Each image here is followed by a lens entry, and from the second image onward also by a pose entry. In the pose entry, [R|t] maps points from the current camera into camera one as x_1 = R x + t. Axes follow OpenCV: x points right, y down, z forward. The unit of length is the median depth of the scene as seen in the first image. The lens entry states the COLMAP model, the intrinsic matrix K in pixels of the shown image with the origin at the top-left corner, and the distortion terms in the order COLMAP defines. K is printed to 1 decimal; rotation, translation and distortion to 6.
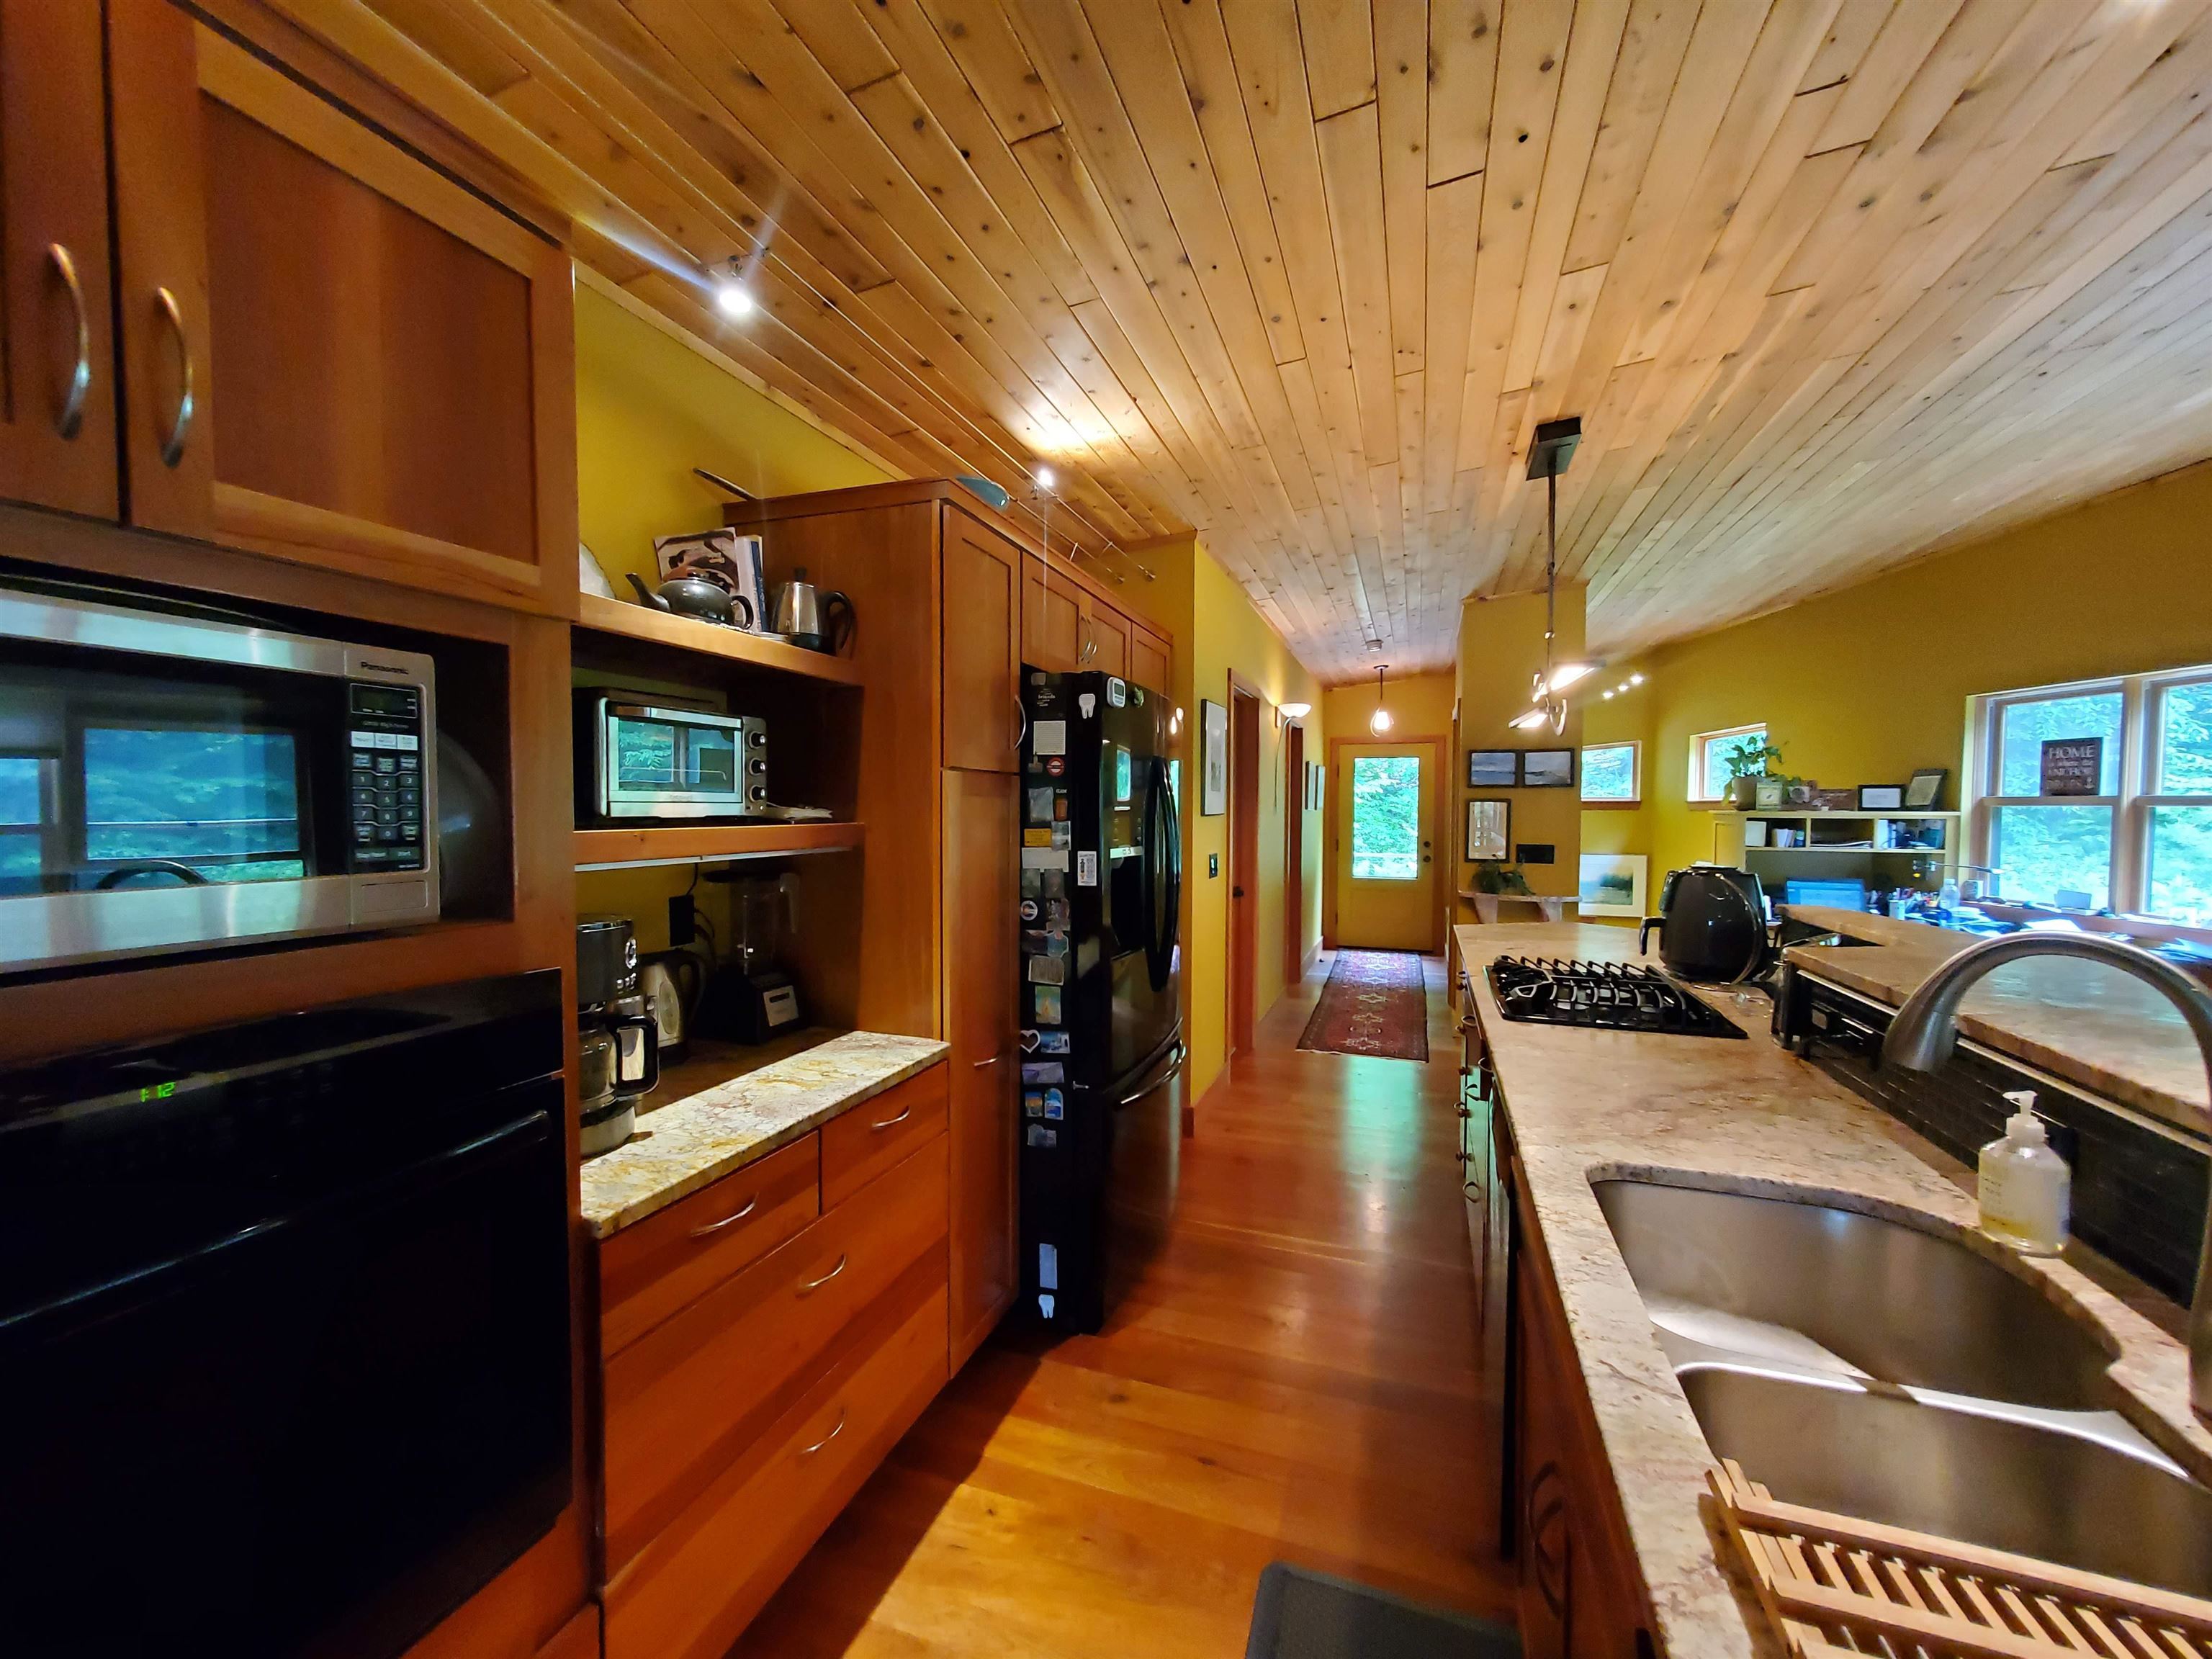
lens RADIAL K [[874.9, 0, 1105.0], [0, 874.9, 834.0], [0, 0, 1]] dist [0.007337, -0.002399]
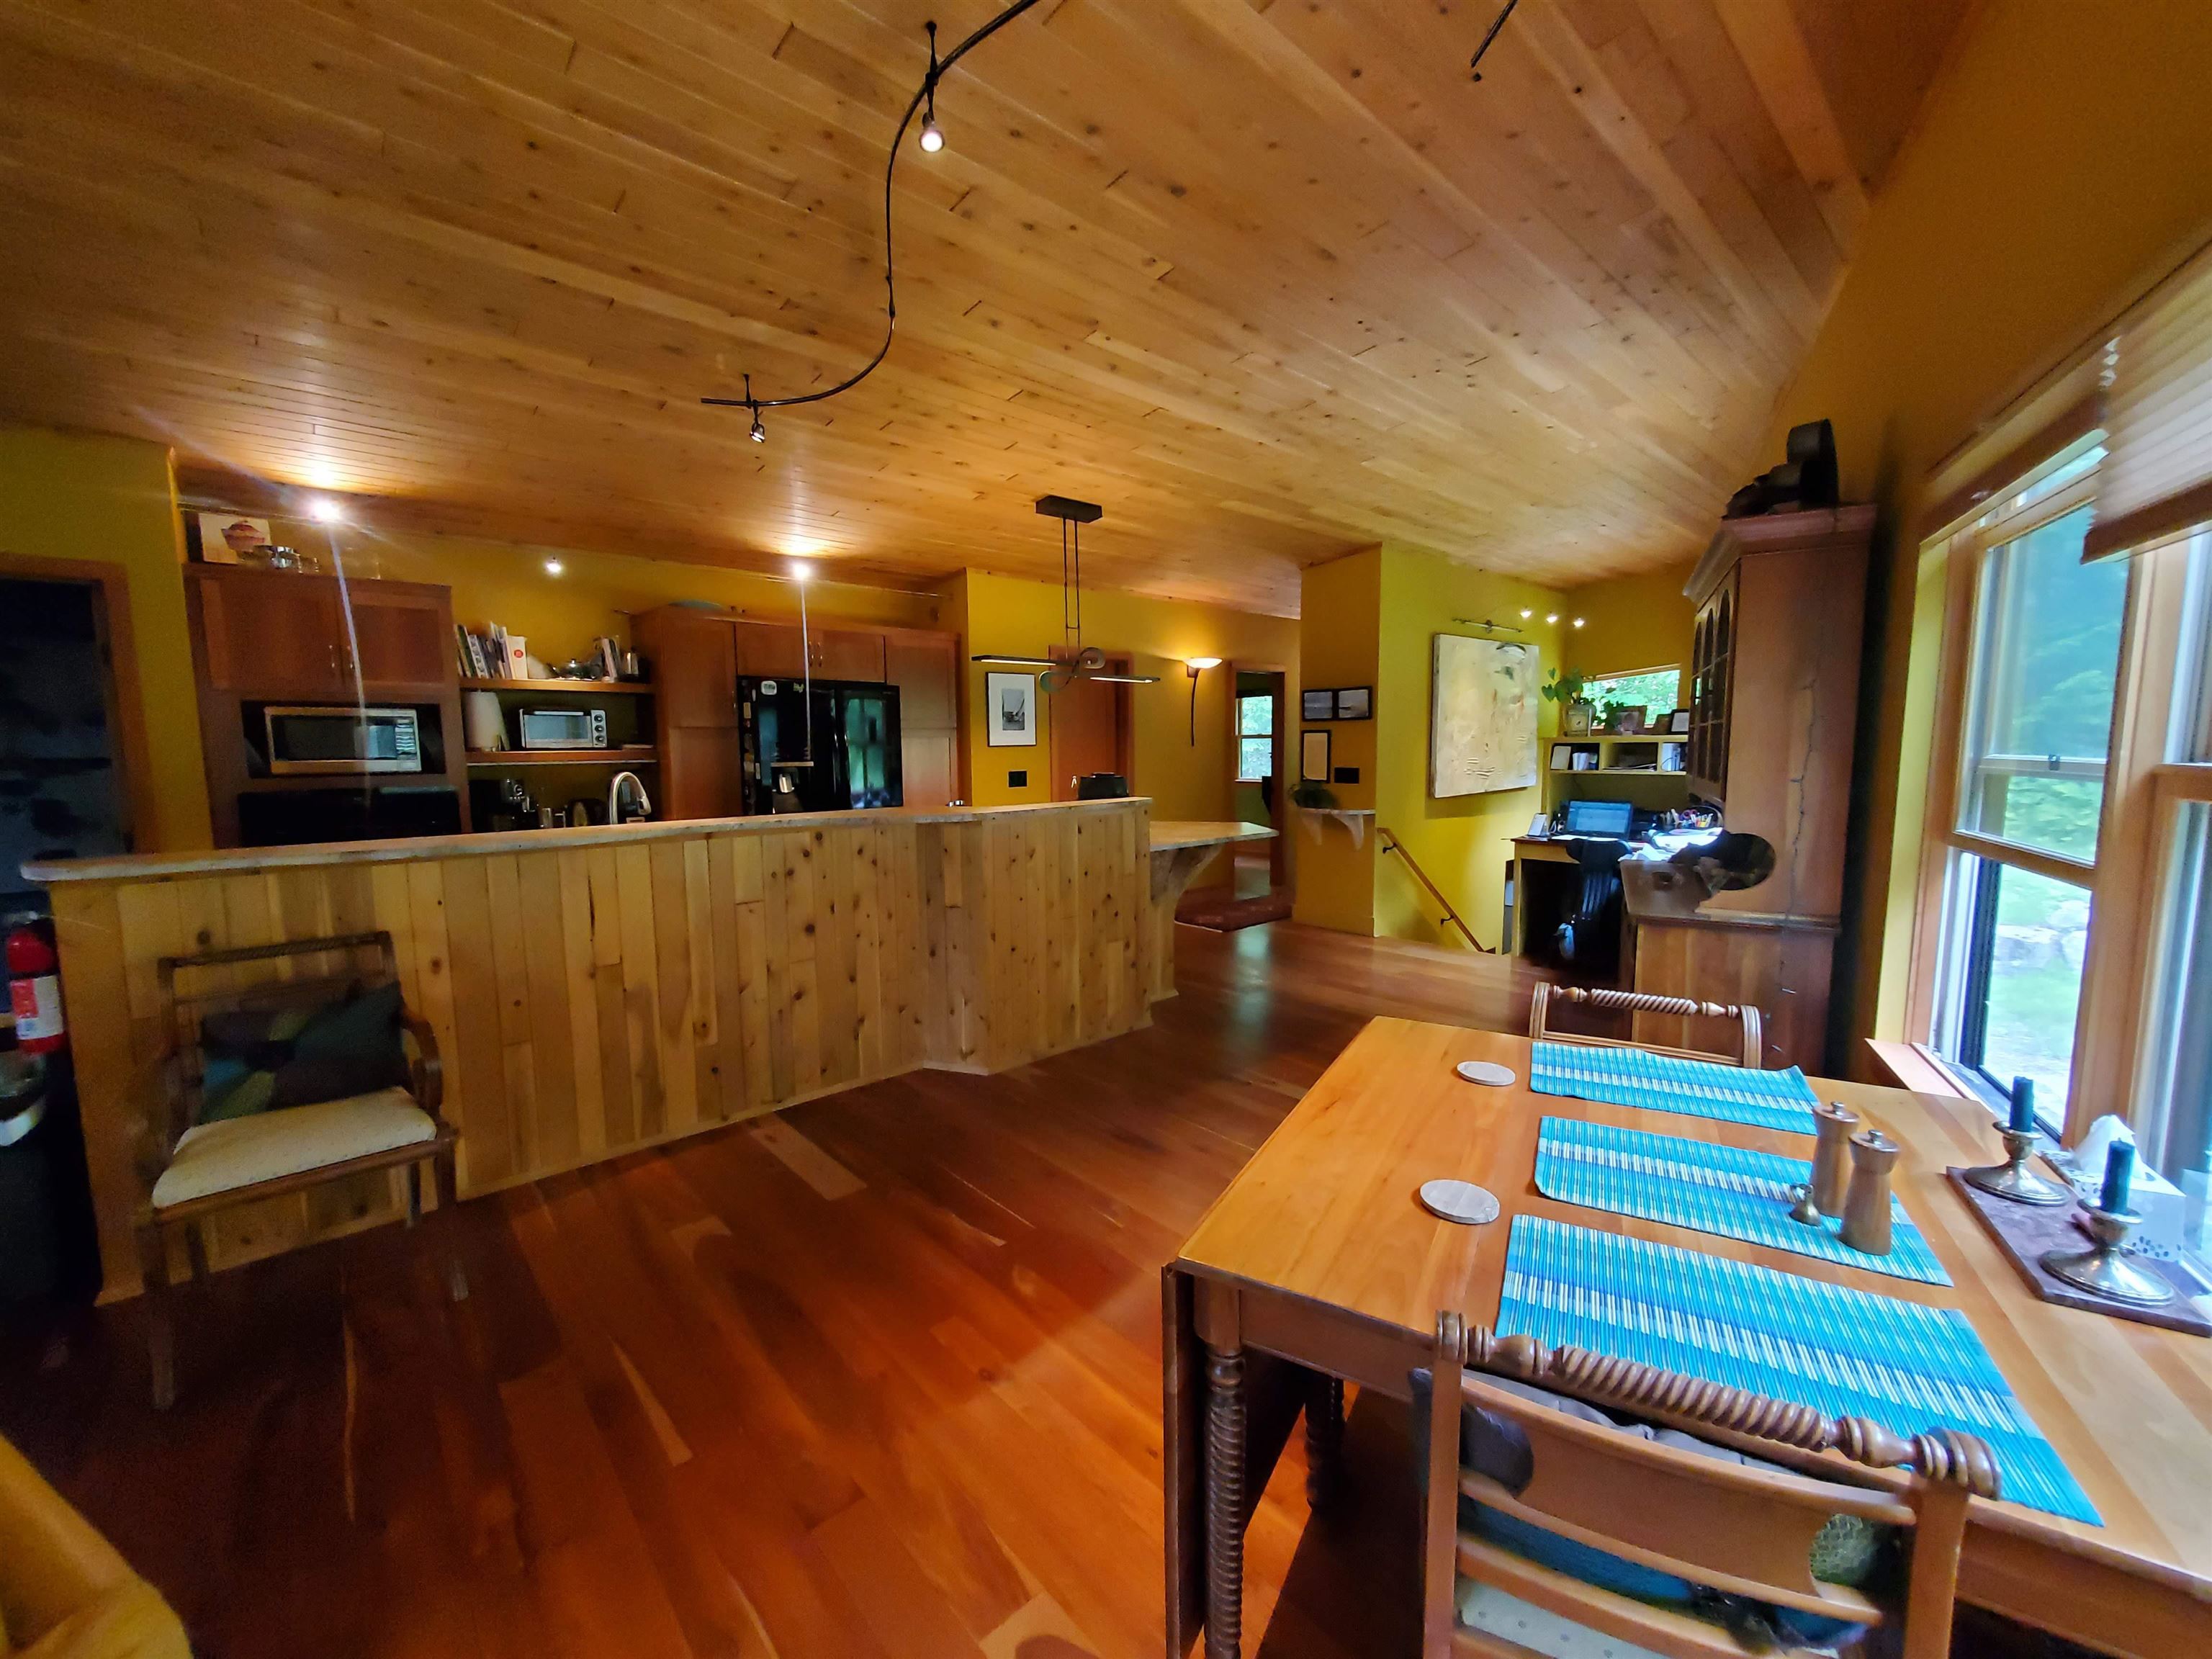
lens RADIAL K [[874.9, 0, 1099.7], [0, 874.9, 828.0], [0, 0, 1]] dist [0.007337, -0.002399]
pose [[0.881537, 0.032902, -0.470967, 1.597086], [-0.001812, 0.997797, 0.066317, 0.032299], [0.472111, -0.057607, 0.879655, -0.467044]]
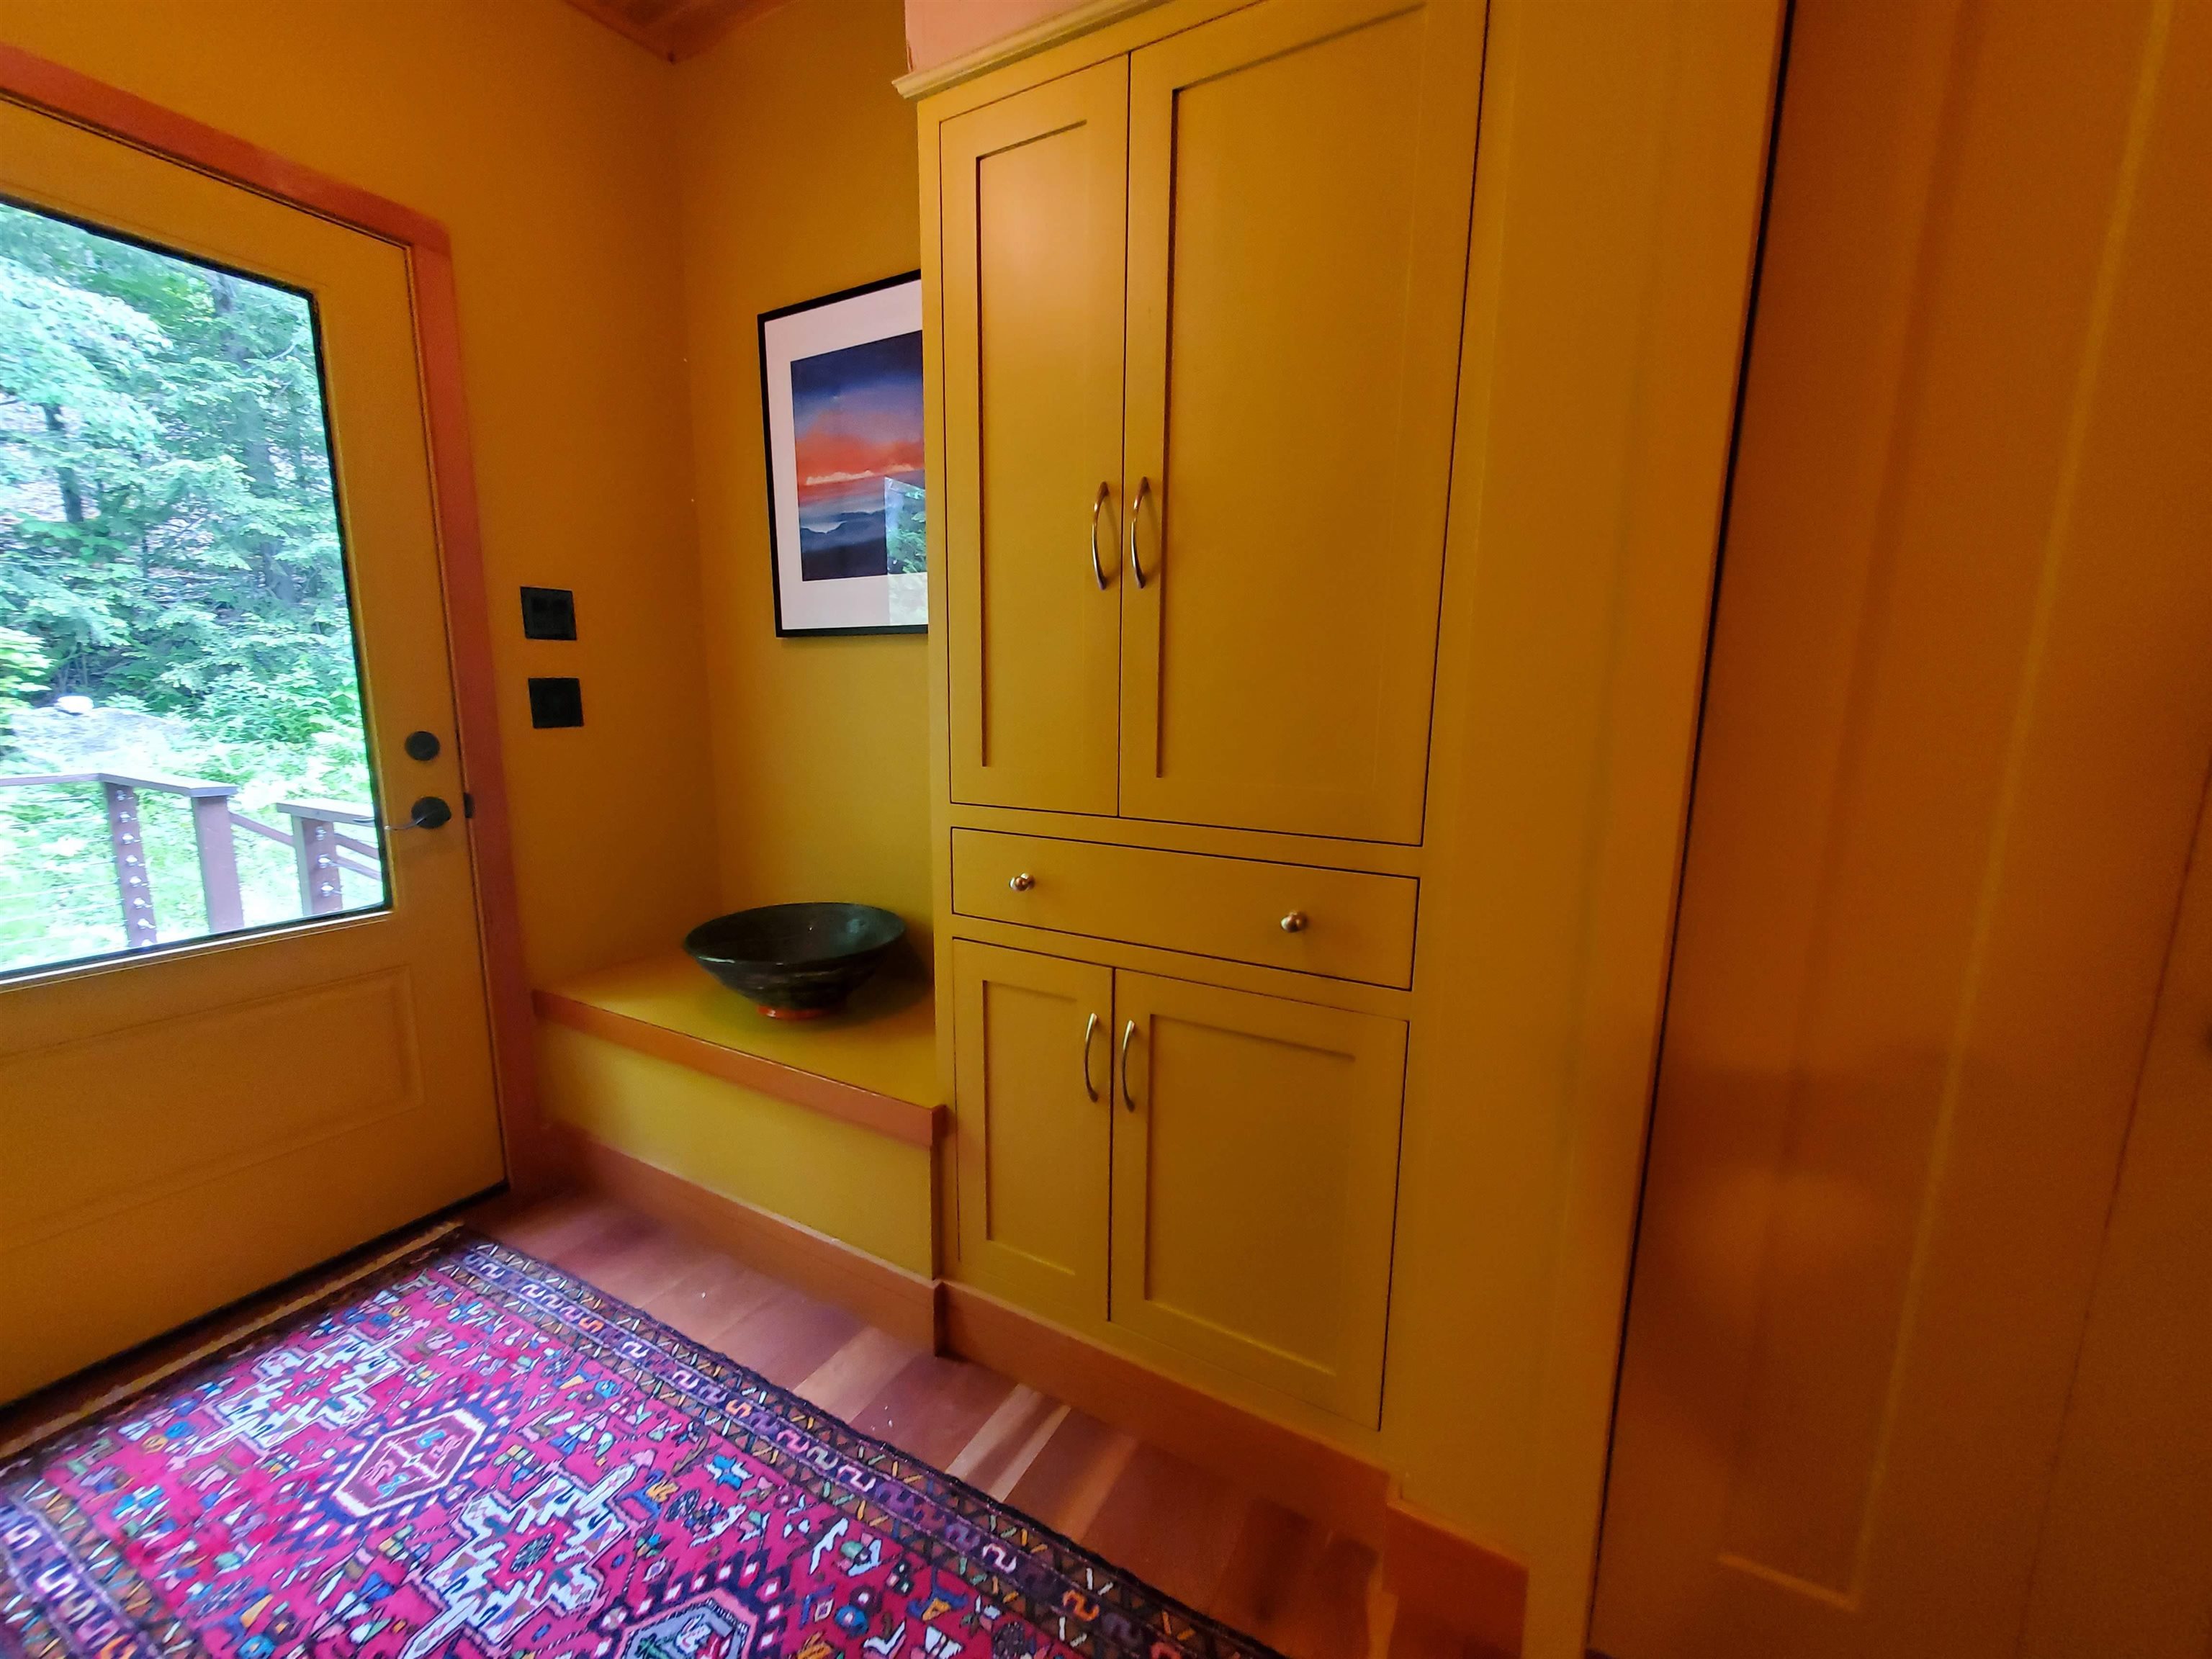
lens RADIAL K [[874.9, 0, 1108.2], [0, 874.9, 838.4], [0, 0, 1]] dist [0.007337, -0.002399]
pose [[0.160104, -0.165417, 0.973141, 0.620356], [0.019400, 0.986196, 0.164444, 0.006598], [-0.986910, -0.007450, 0.161103, 2.710774]]
